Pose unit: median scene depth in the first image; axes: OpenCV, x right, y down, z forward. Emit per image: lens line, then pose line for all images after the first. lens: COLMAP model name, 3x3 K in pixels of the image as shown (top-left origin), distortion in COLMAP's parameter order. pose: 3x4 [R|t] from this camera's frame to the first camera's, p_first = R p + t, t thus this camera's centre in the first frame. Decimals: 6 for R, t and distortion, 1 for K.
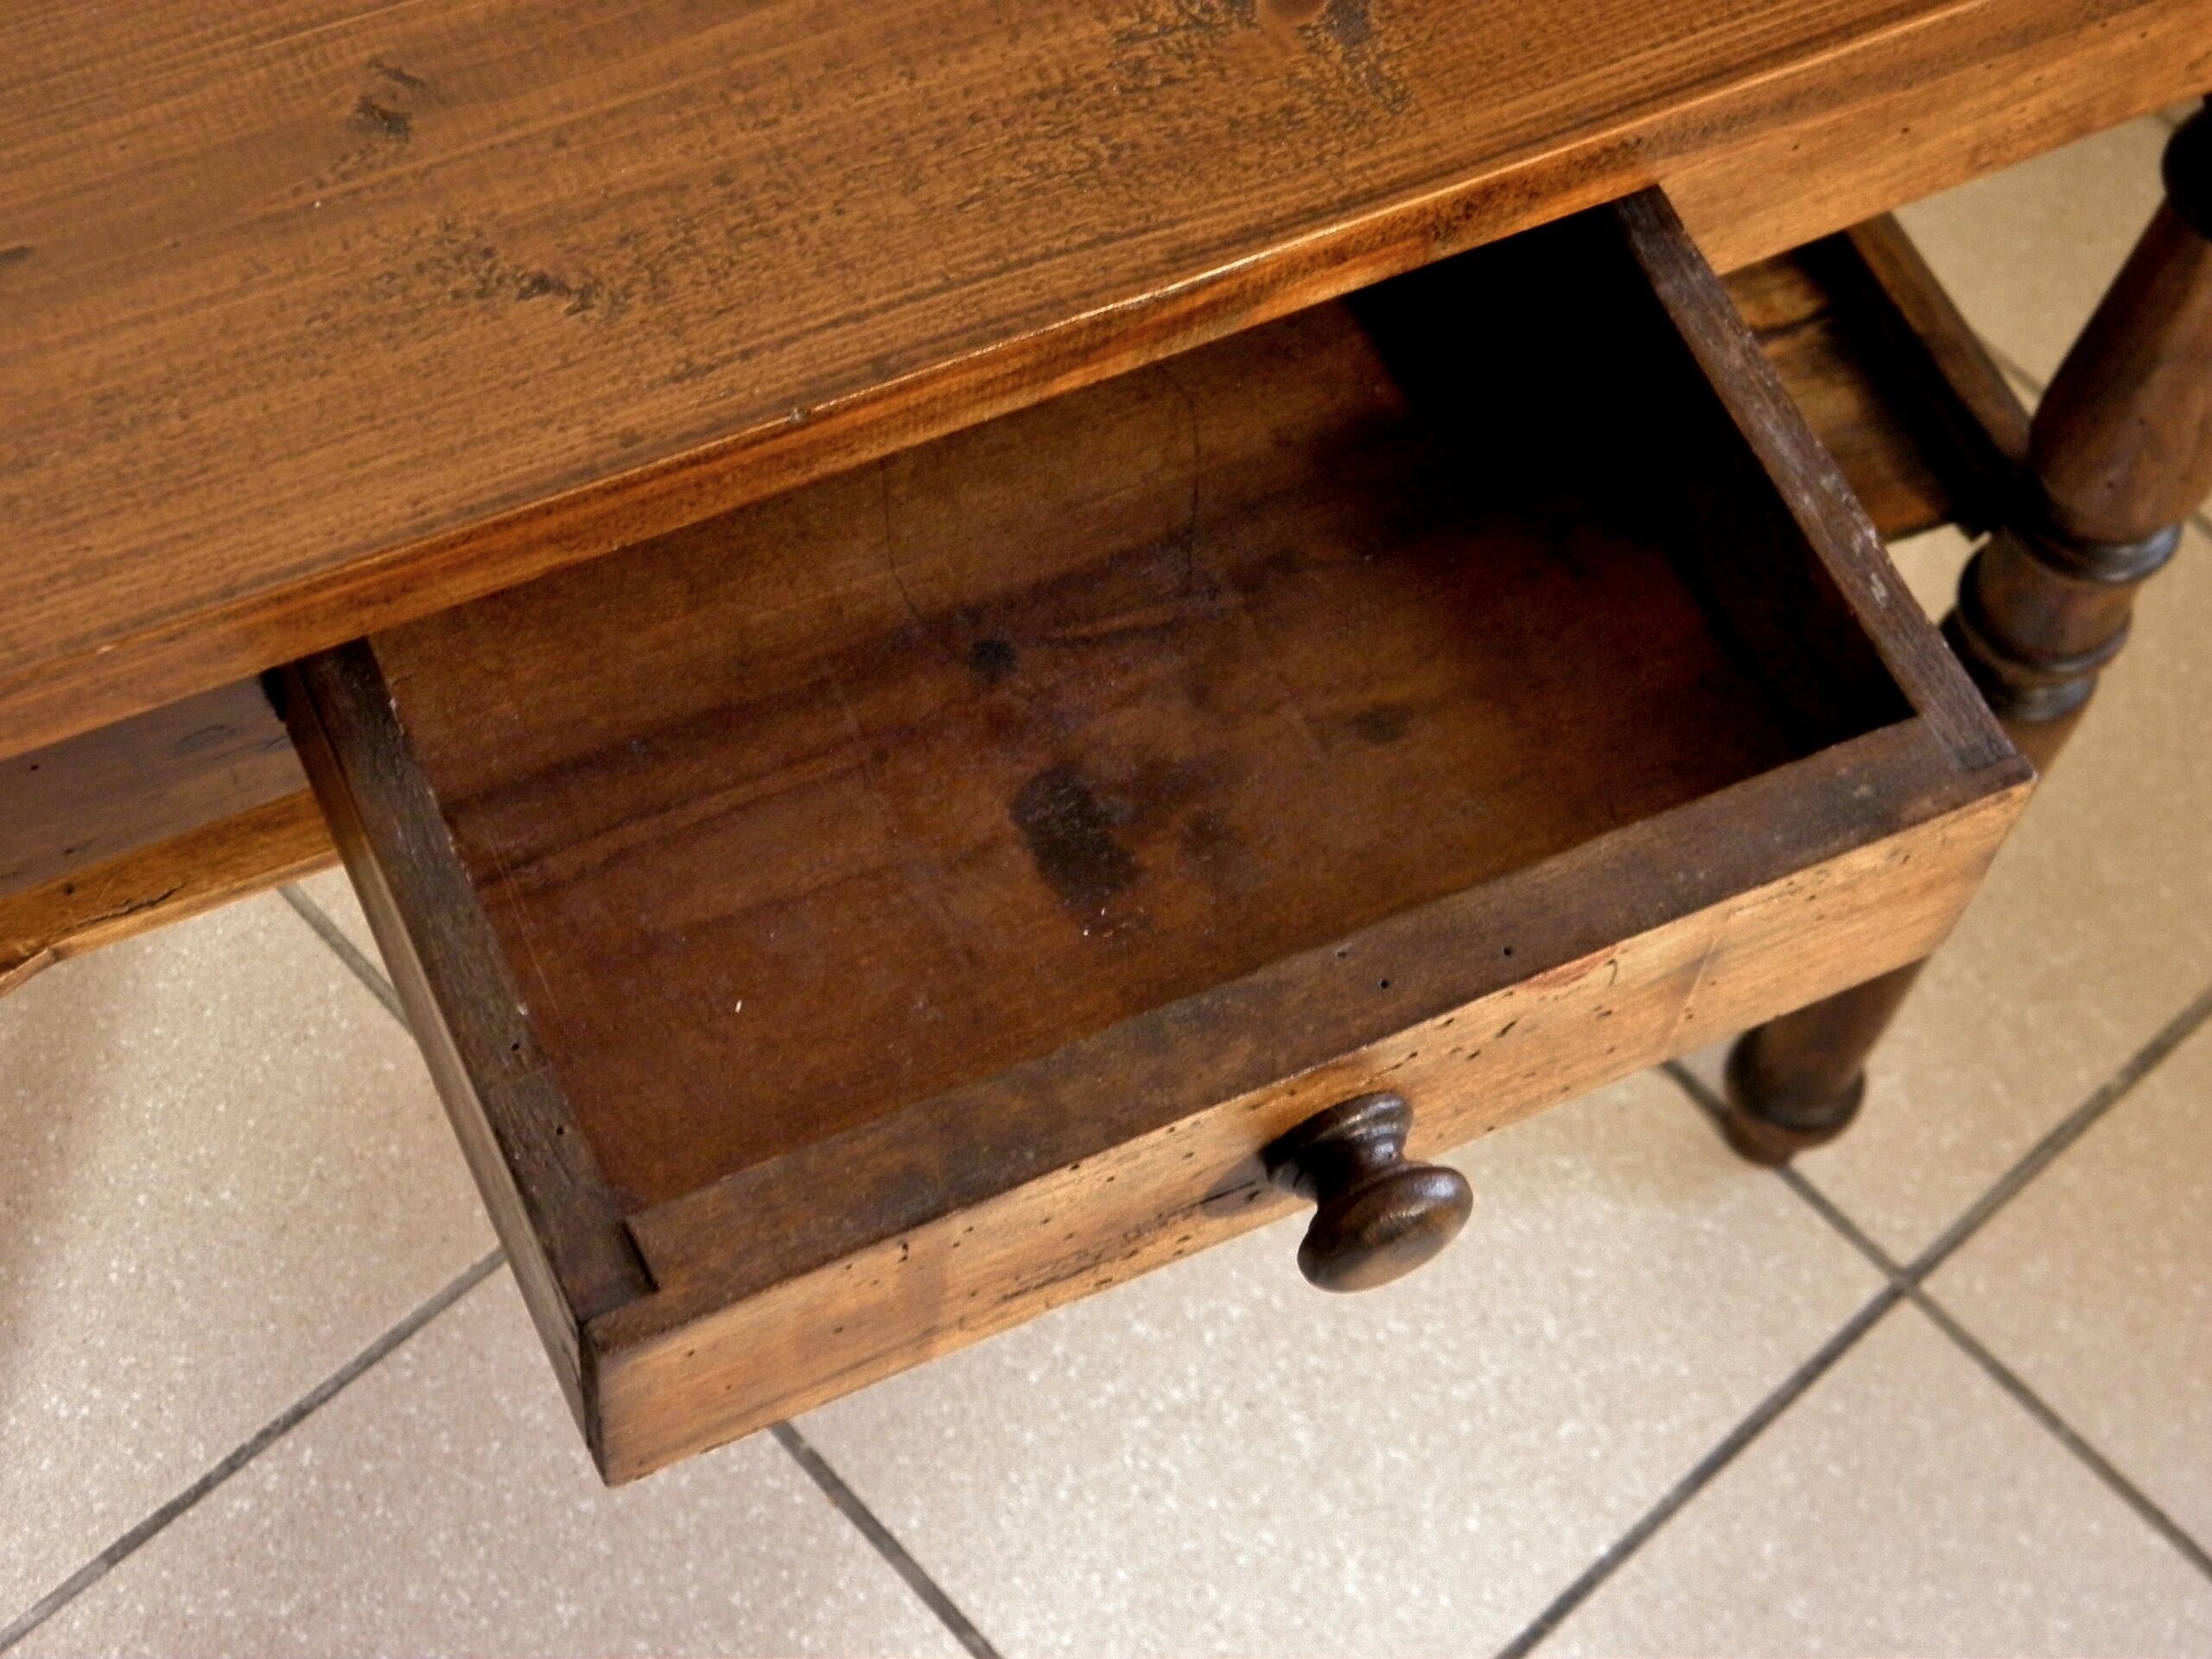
lens RADIAL K [[3732.7, 0, 1095.1], [0, 3732.7, 827.8], [0, 0, 1]] dist [0.127456, 0.126324]
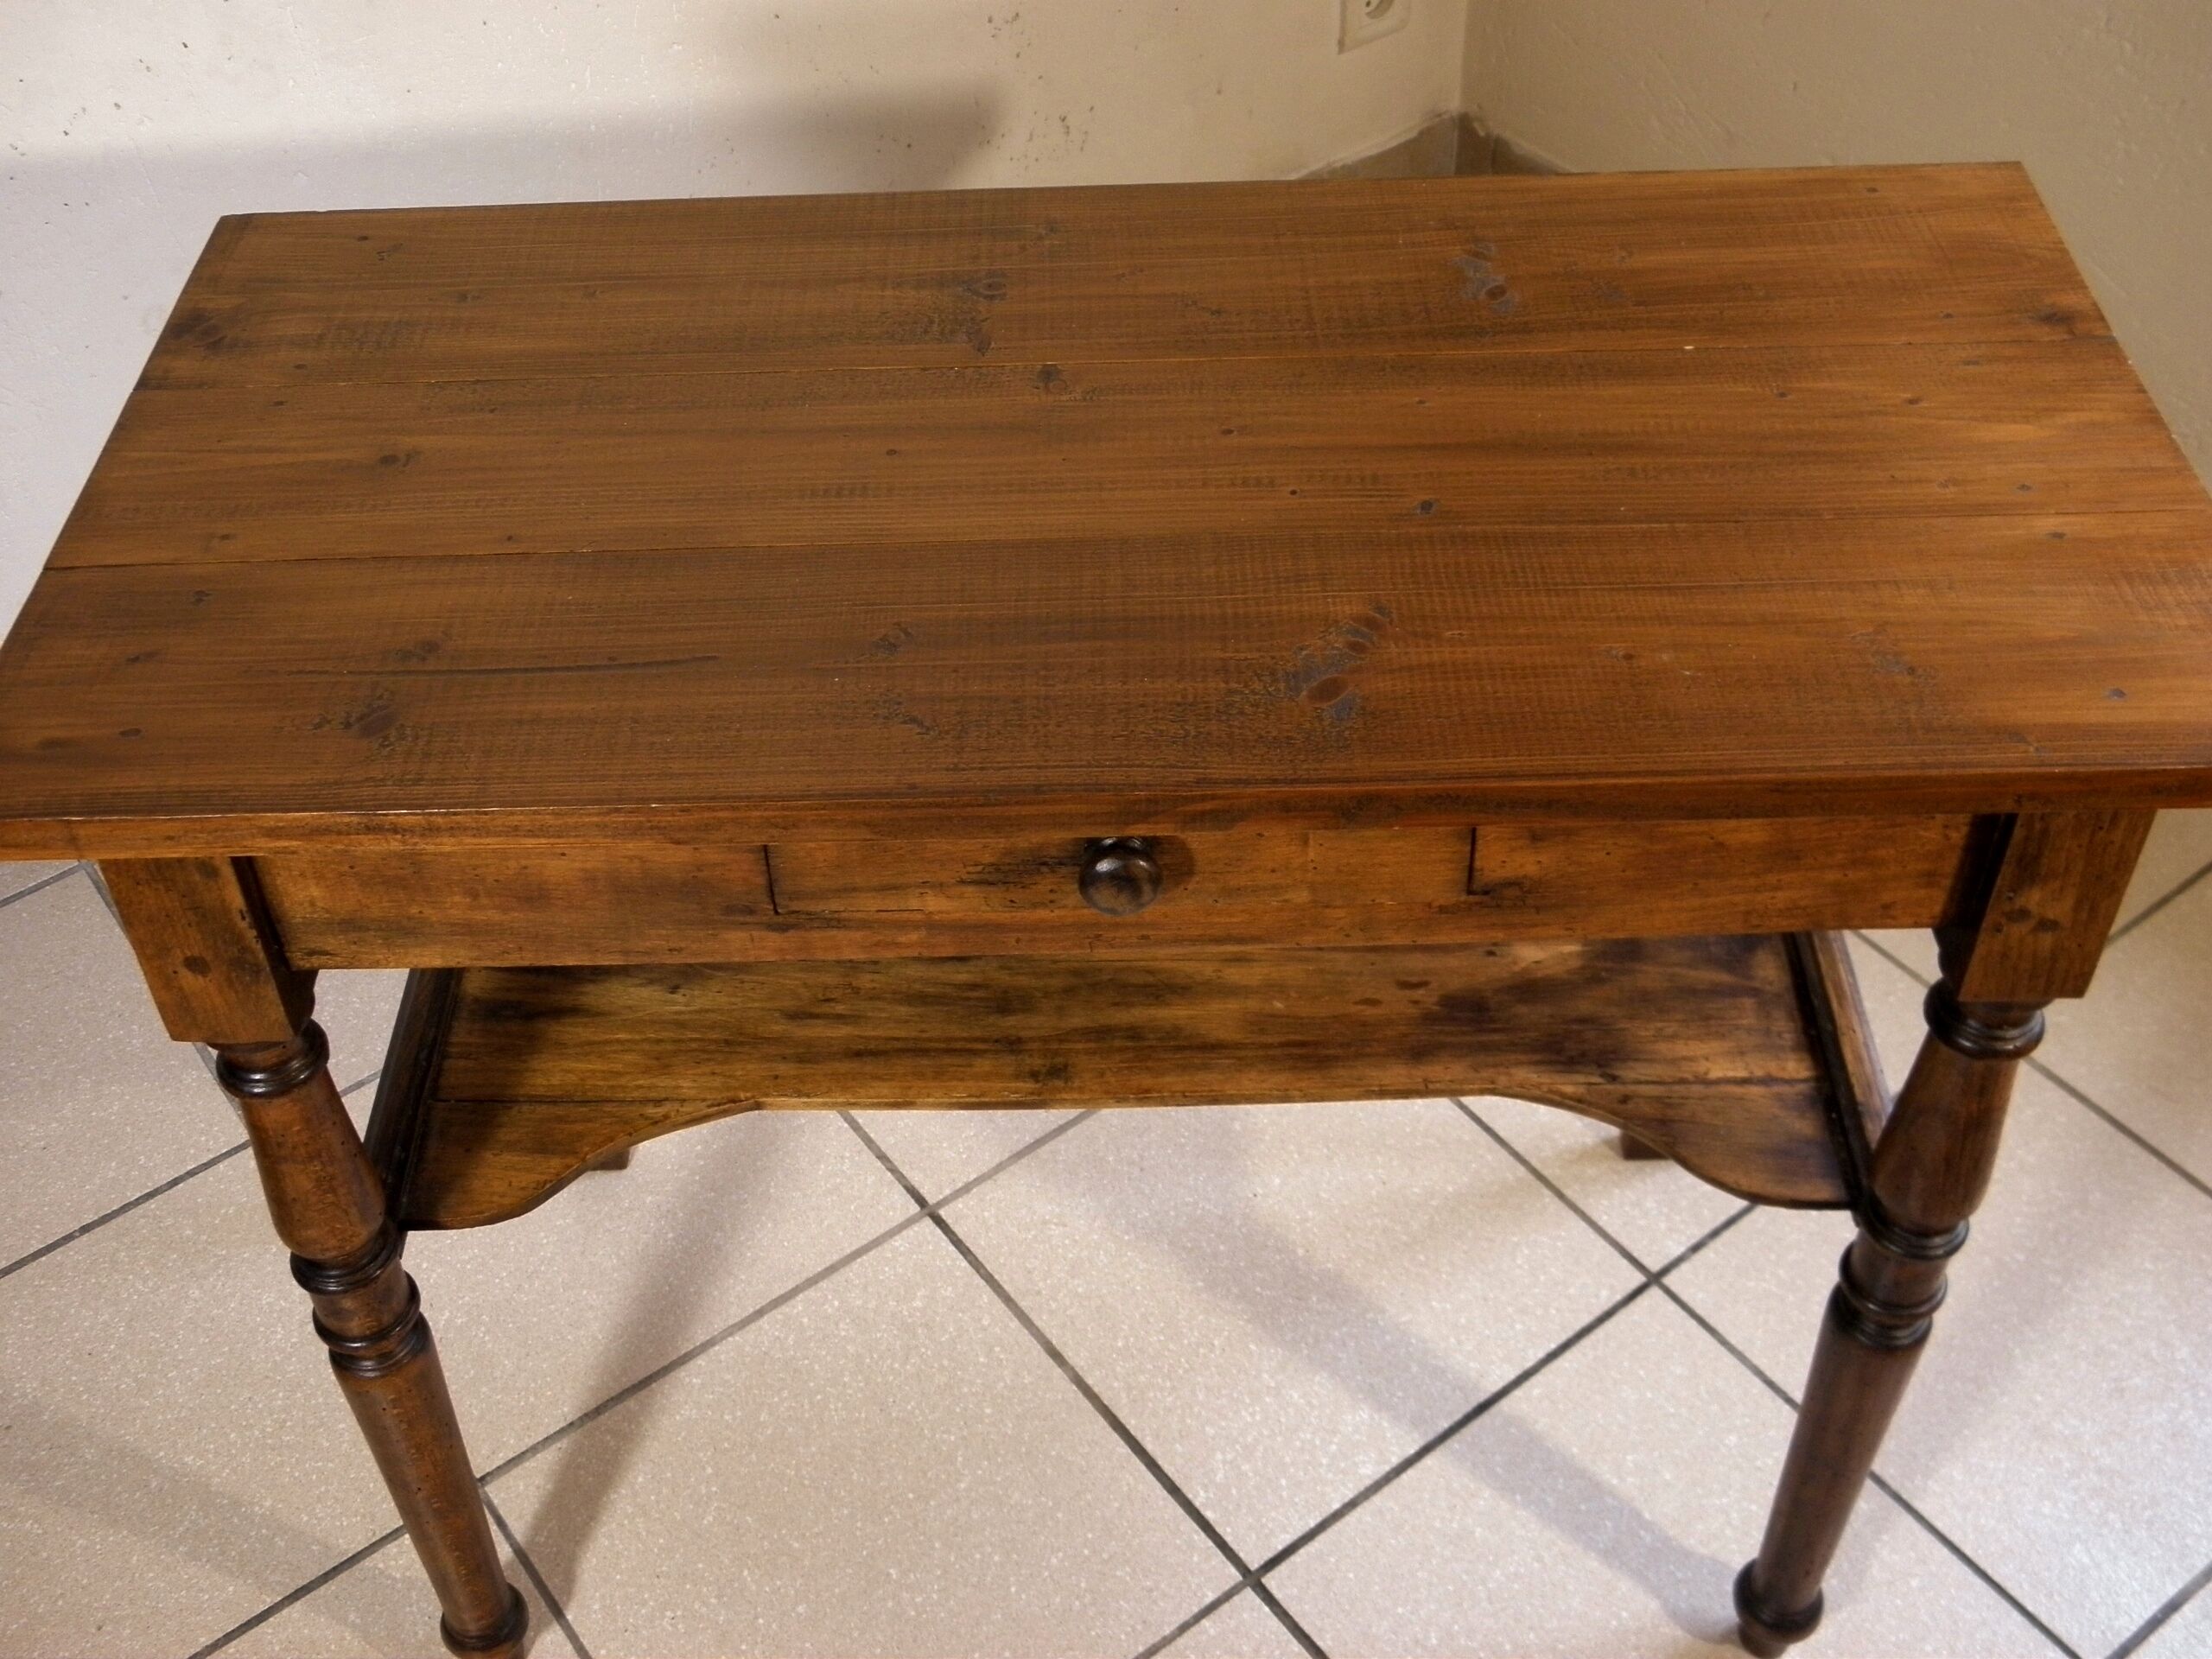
lens RADIAL K [[2384.9, 0, 1093.7], [0, 2384.9, 823.4], [0, 0, 1]] dist [-0.097276, 0.201704]
pose [[0.901064, 0.232330, -0.366205, 0.271010], [-0.327331, 0.918256, -0.222847, 0.105566], [0.284496, 0.320670, 0.903456, -0.104871]]
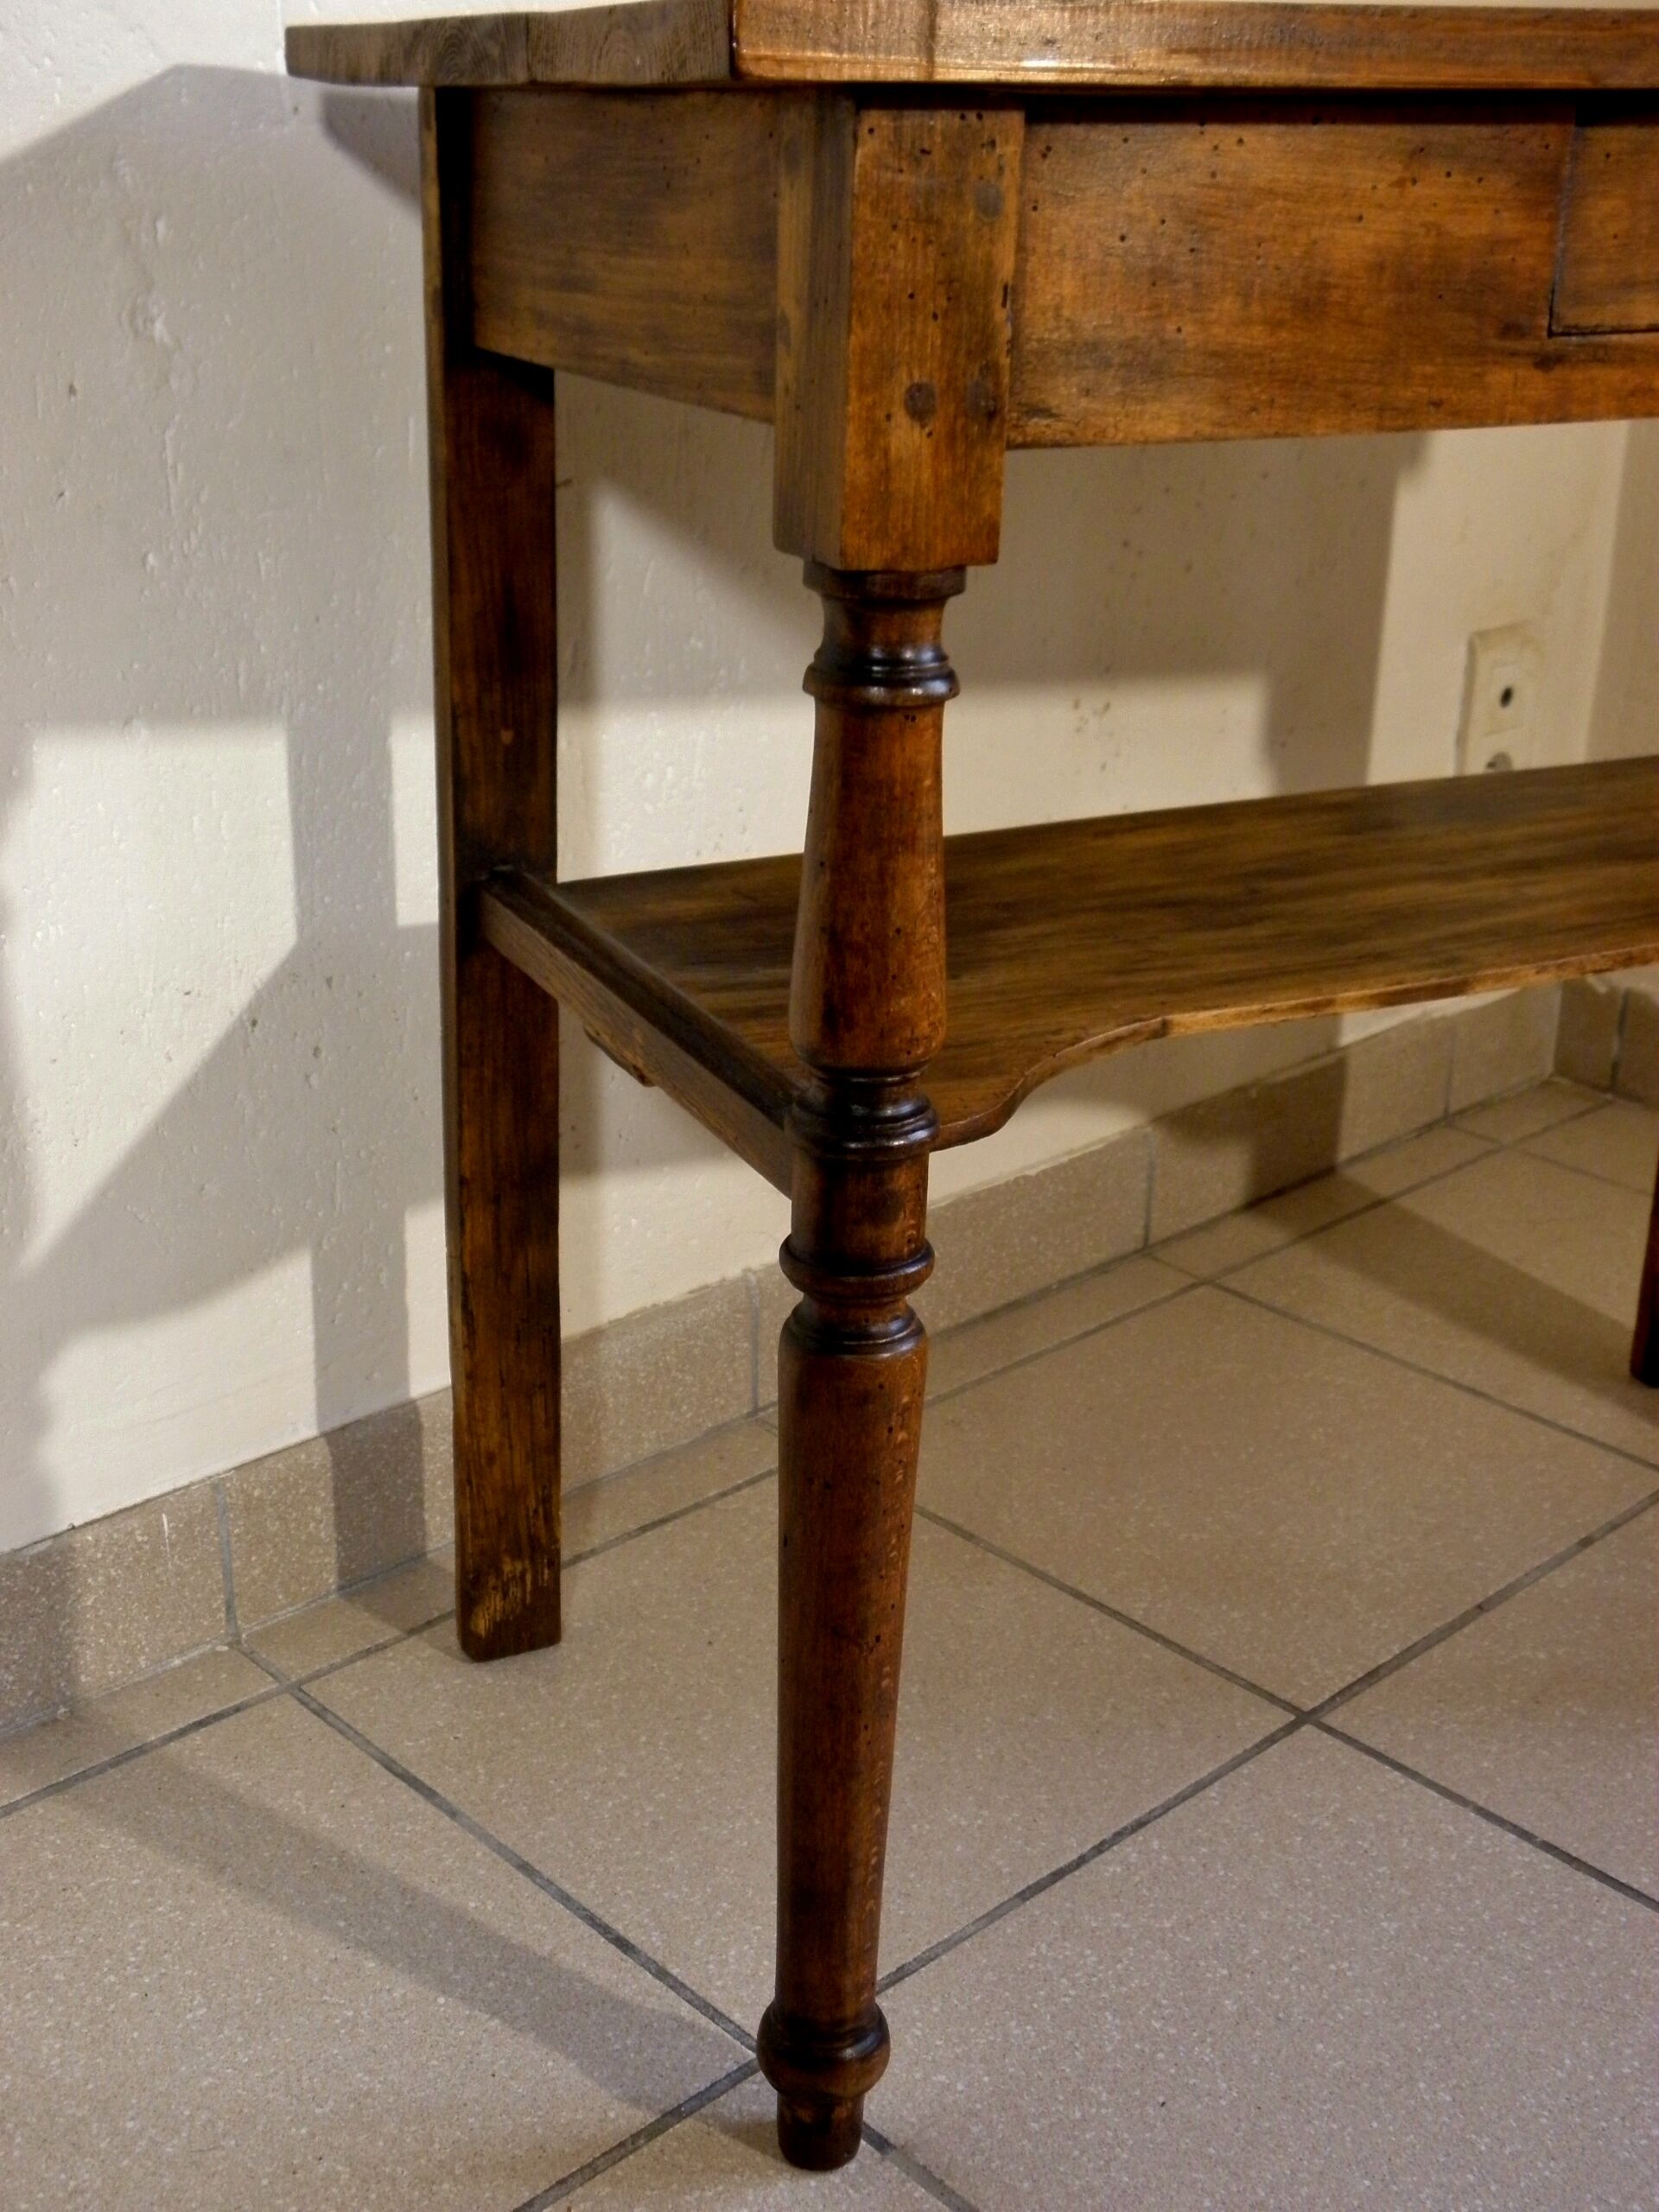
lens RADIAL K [[2645.0, 0, 826.5], [0, 2645.0, 1137.6], [0, 0, 1]] dist [-0.075952, 0.340398]
pose [[0.998560, -0.051908, -0.013556, -0.356512], [0.031742, 0.775352, -0.630731, 0.650222], [0.043250, 0.629392, 0.775883, 0.187763]]
